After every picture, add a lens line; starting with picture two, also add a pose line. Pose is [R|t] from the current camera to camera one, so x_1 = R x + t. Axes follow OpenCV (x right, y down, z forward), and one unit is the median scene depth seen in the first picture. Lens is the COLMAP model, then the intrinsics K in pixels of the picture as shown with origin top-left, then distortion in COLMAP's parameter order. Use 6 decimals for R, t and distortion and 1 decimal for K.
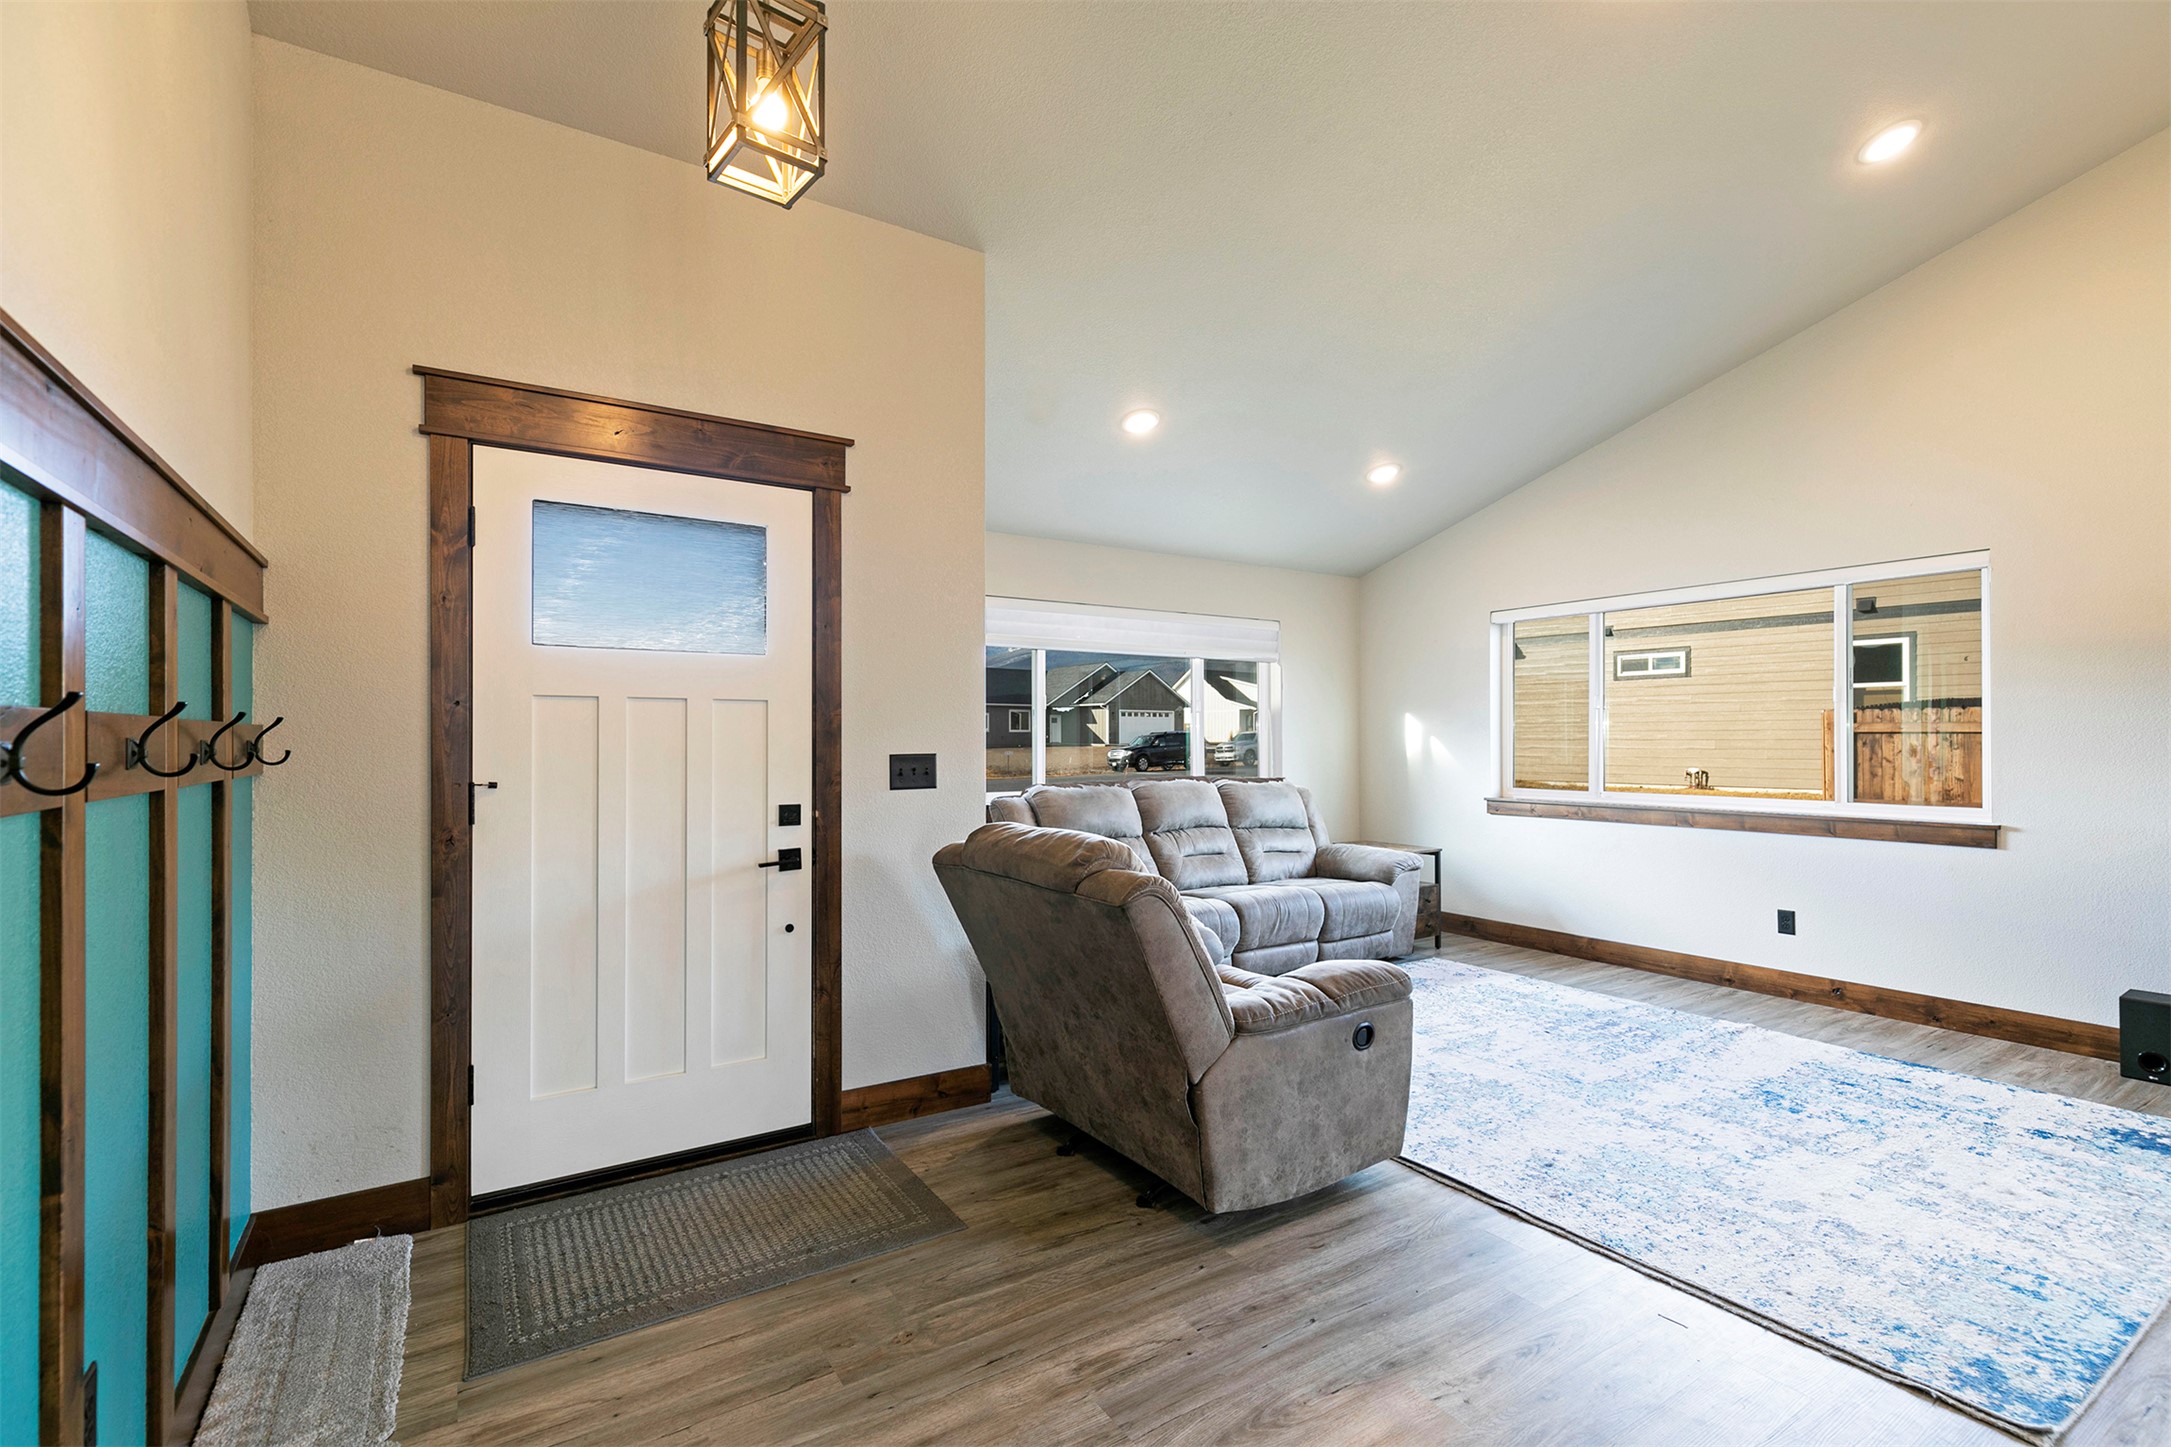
lens RADIAL K [[993.4, 0, 1080.3], [0, 993.4, 721.4], [0, 0, 1]] dist [0.005689, -0.001027]
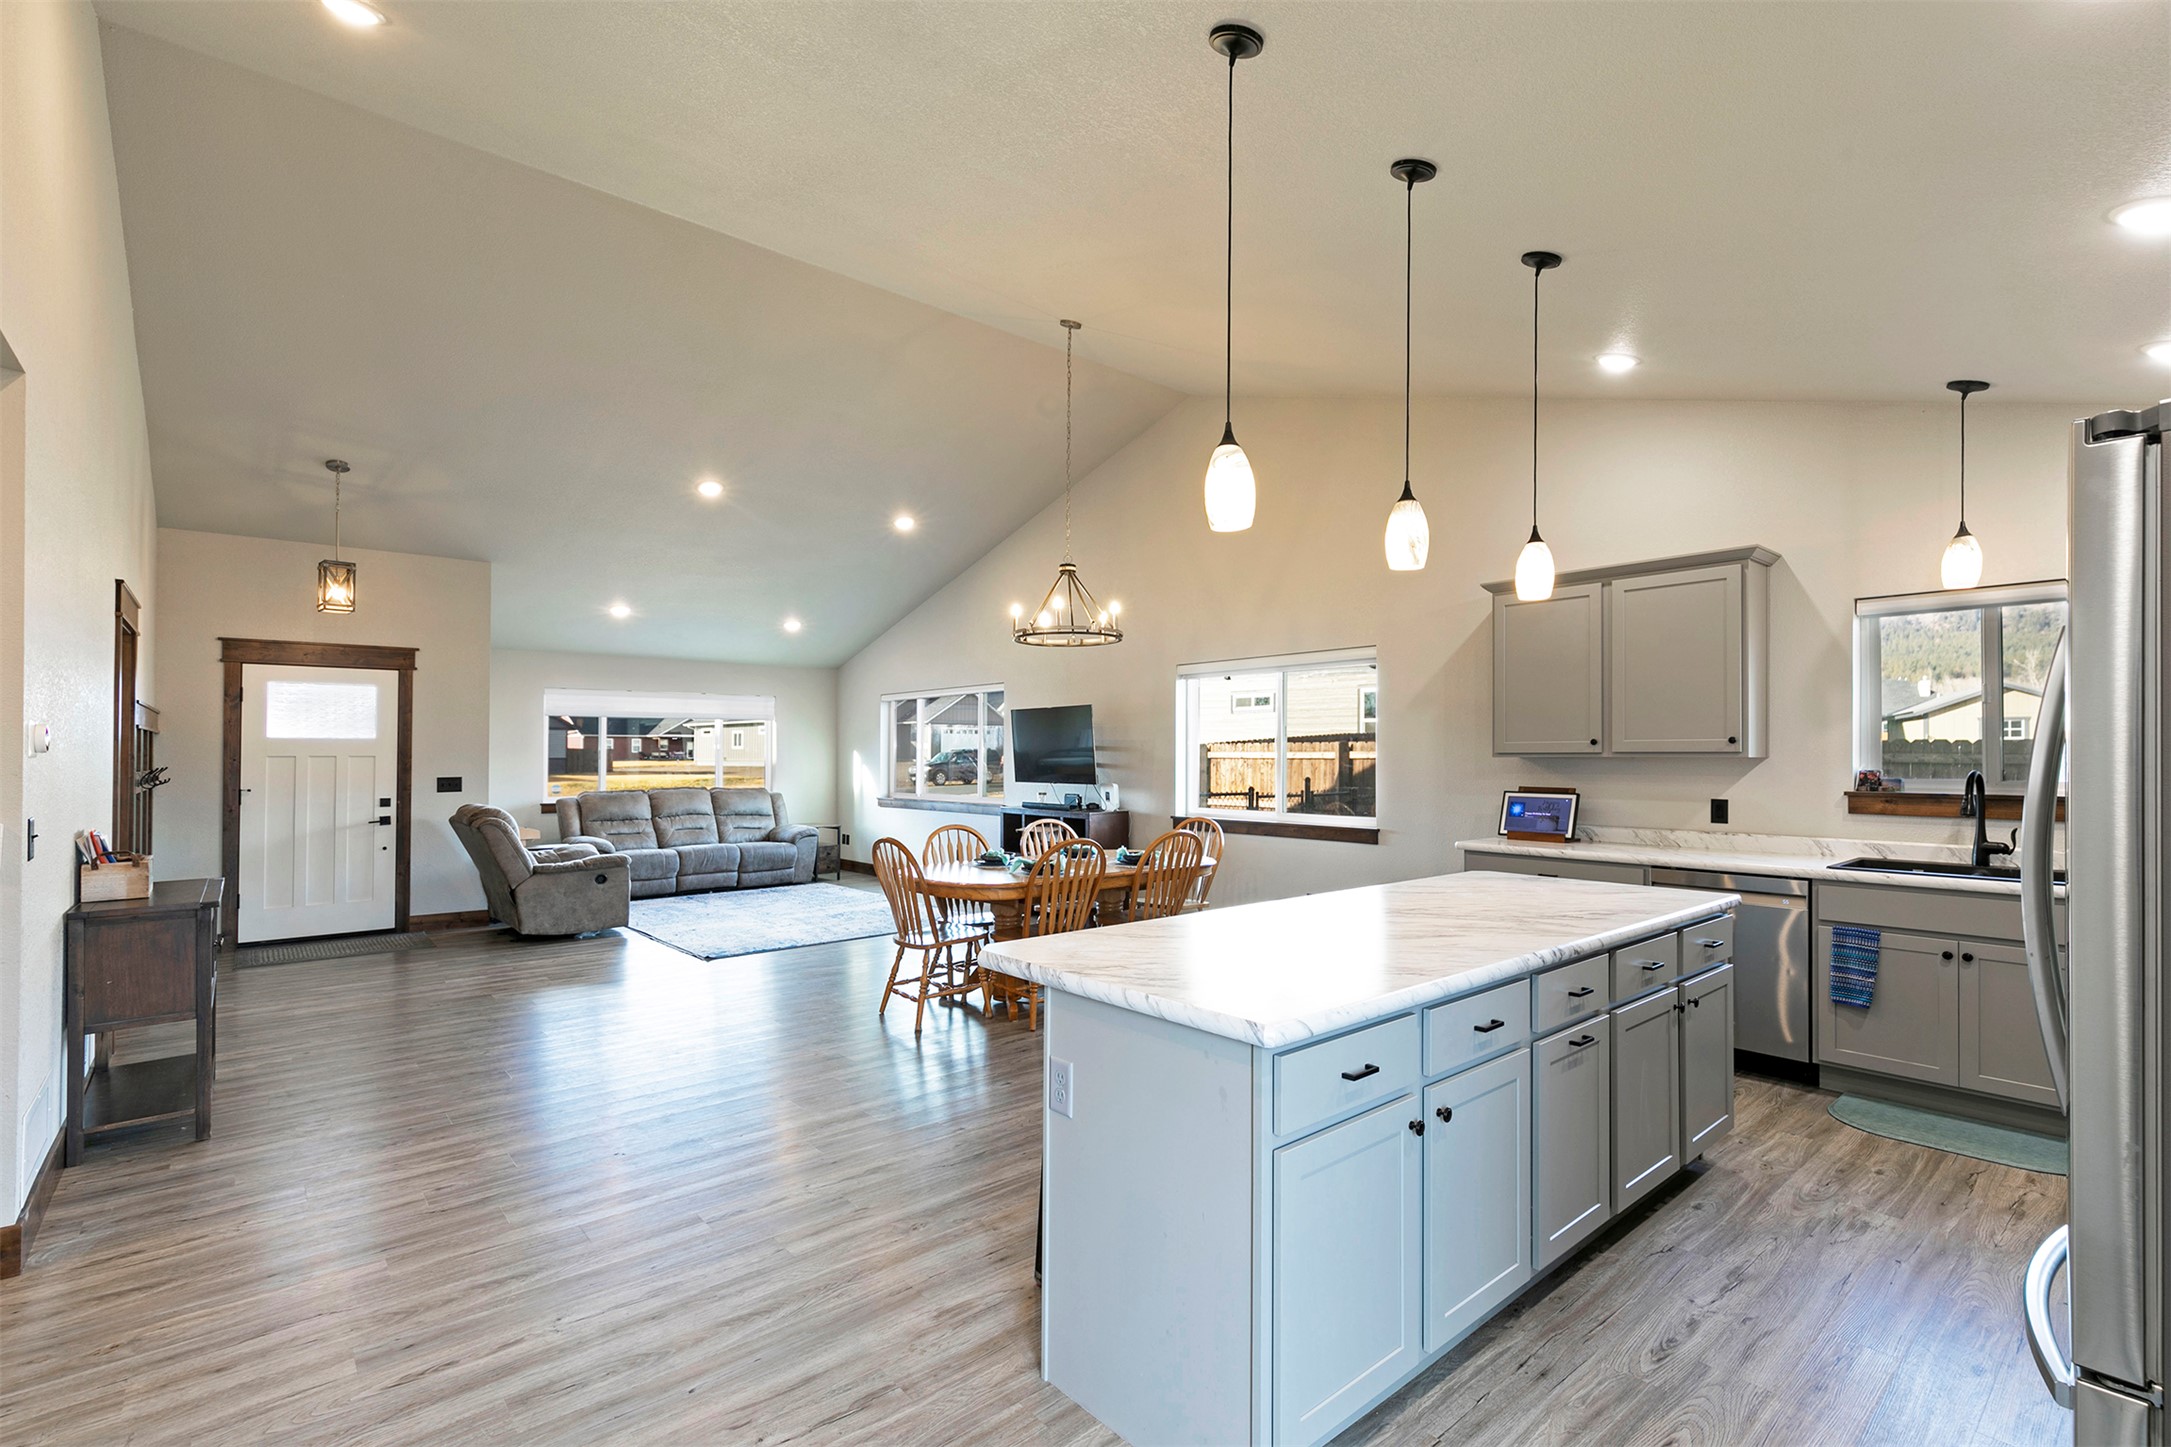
lens RADIAL K [[993.4, 0, 1102.1], [0, 993.4, 722.5], [0, 0, 1]] dist [0.005689, -0.001027]
pose [[0.987946, 0.004526, 0.154731, 1.083636], [-0.002518, 0.999910, -0.013171, -0.076007], [-0.154777, 0.012623, 0.987869, -1.724119]]
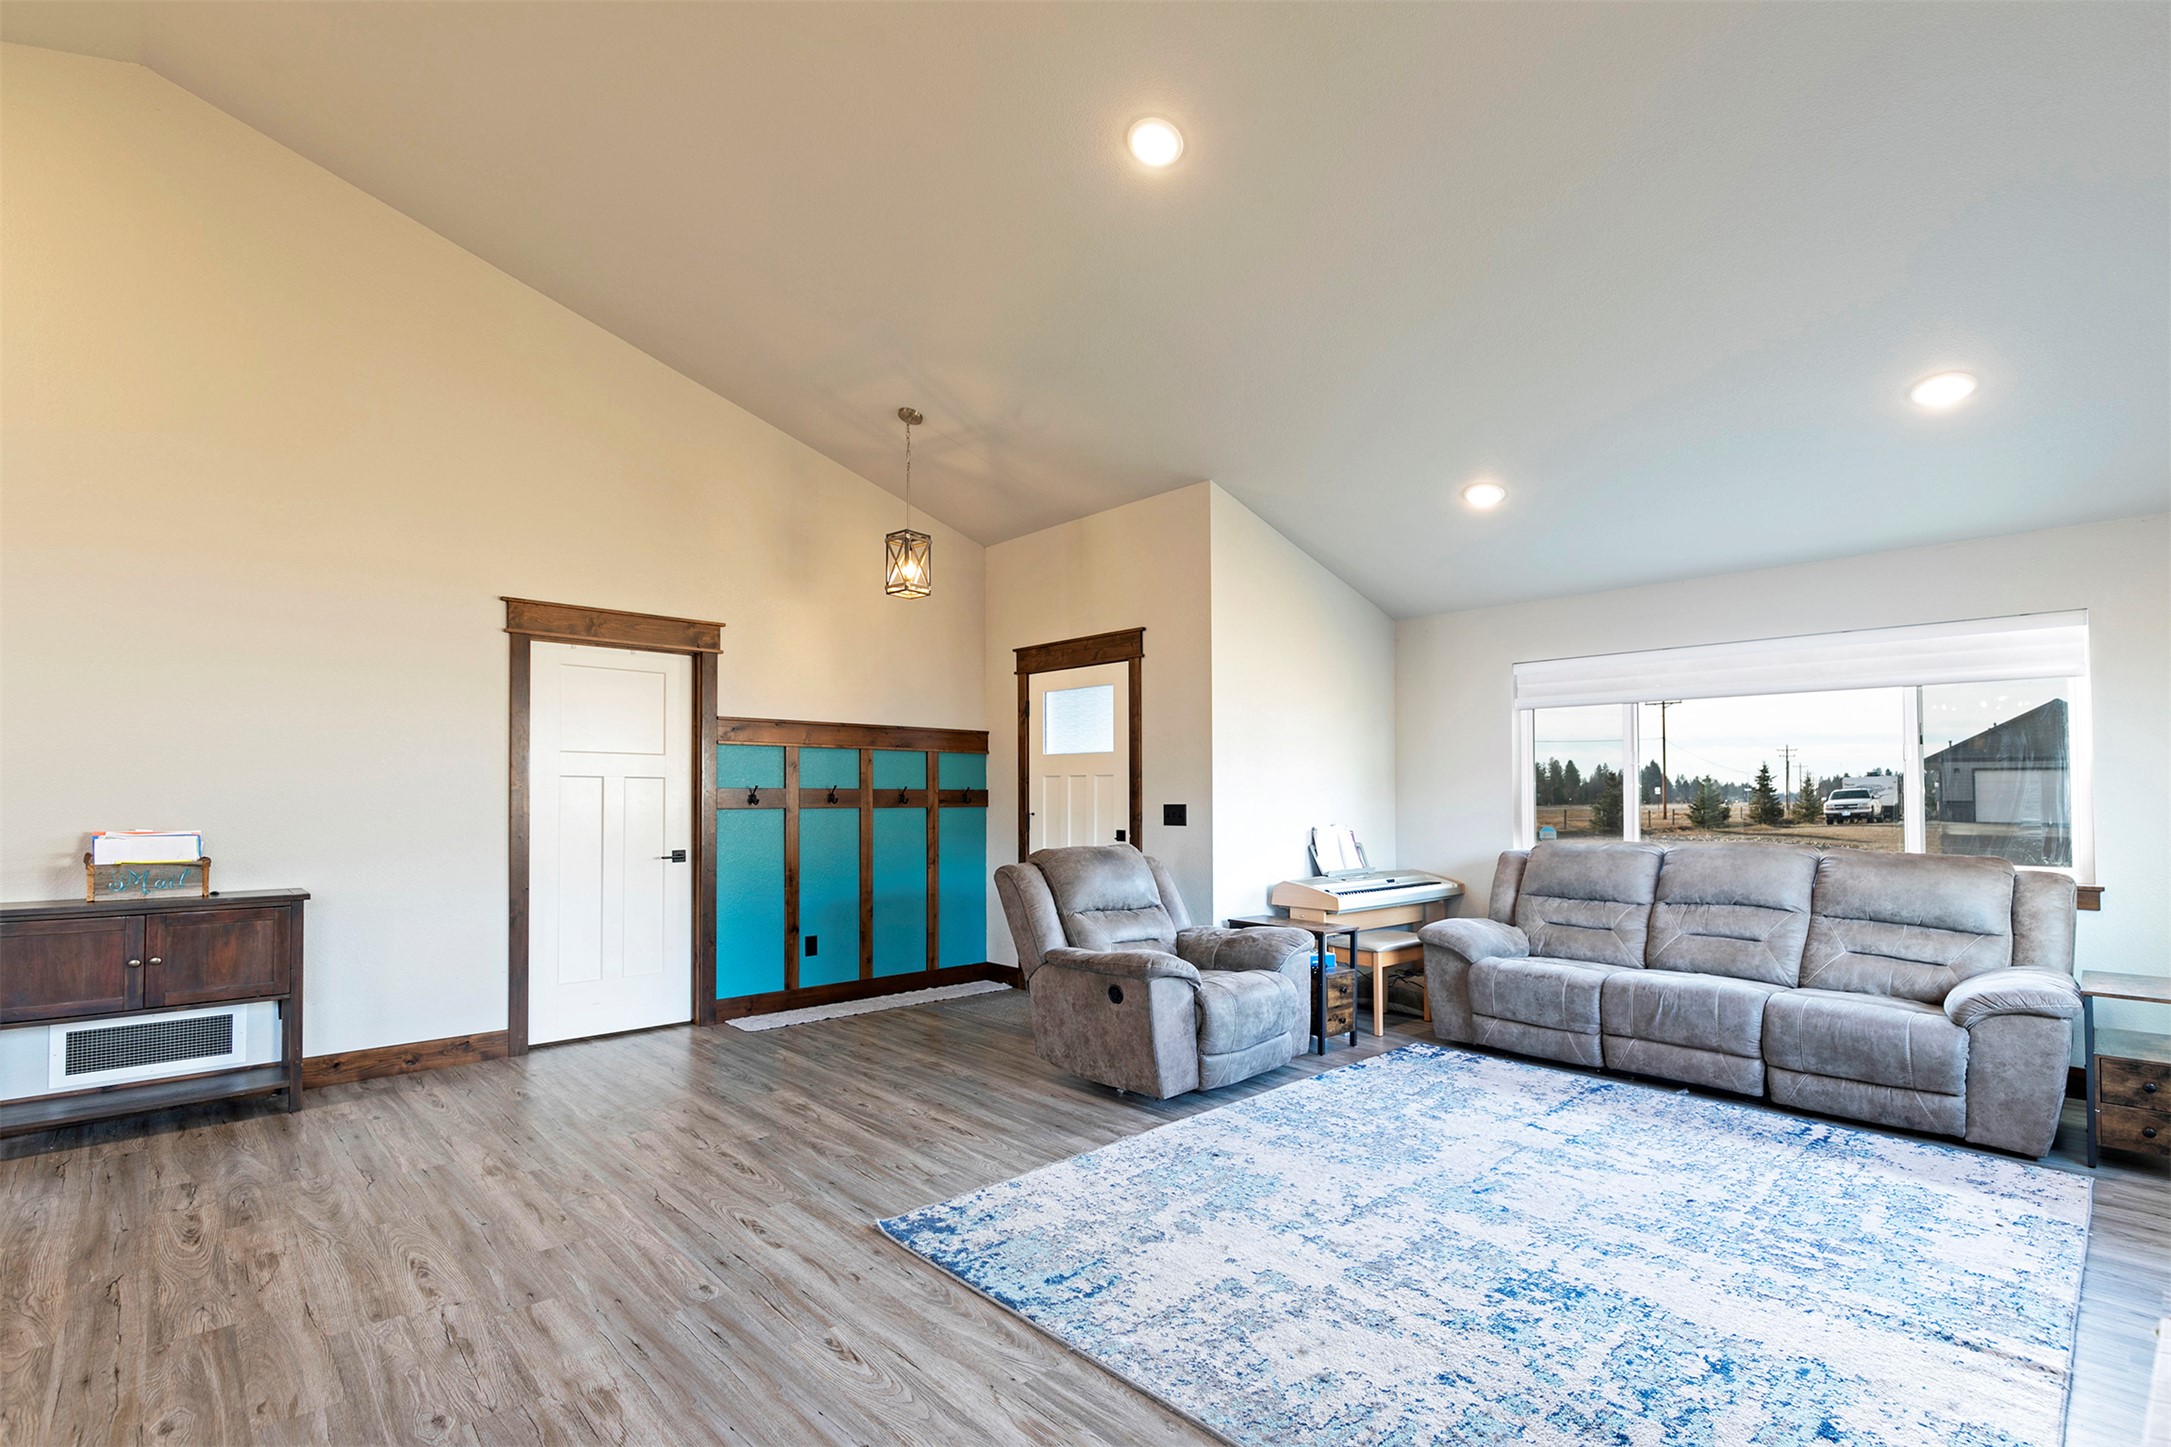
lens RADIAL K [[993.4, 0, 1117.0], [0, 993.4, 766.6], [0, 0, 1]] dist [0.005689, -0.001027]
pose [[0.192537, -0.030262, -0.980823, 1.539861], [0.012071, 0.999522, -0.028470, 0.016749], [0.981215, -0.006358, 0.192811, 0.628677]]
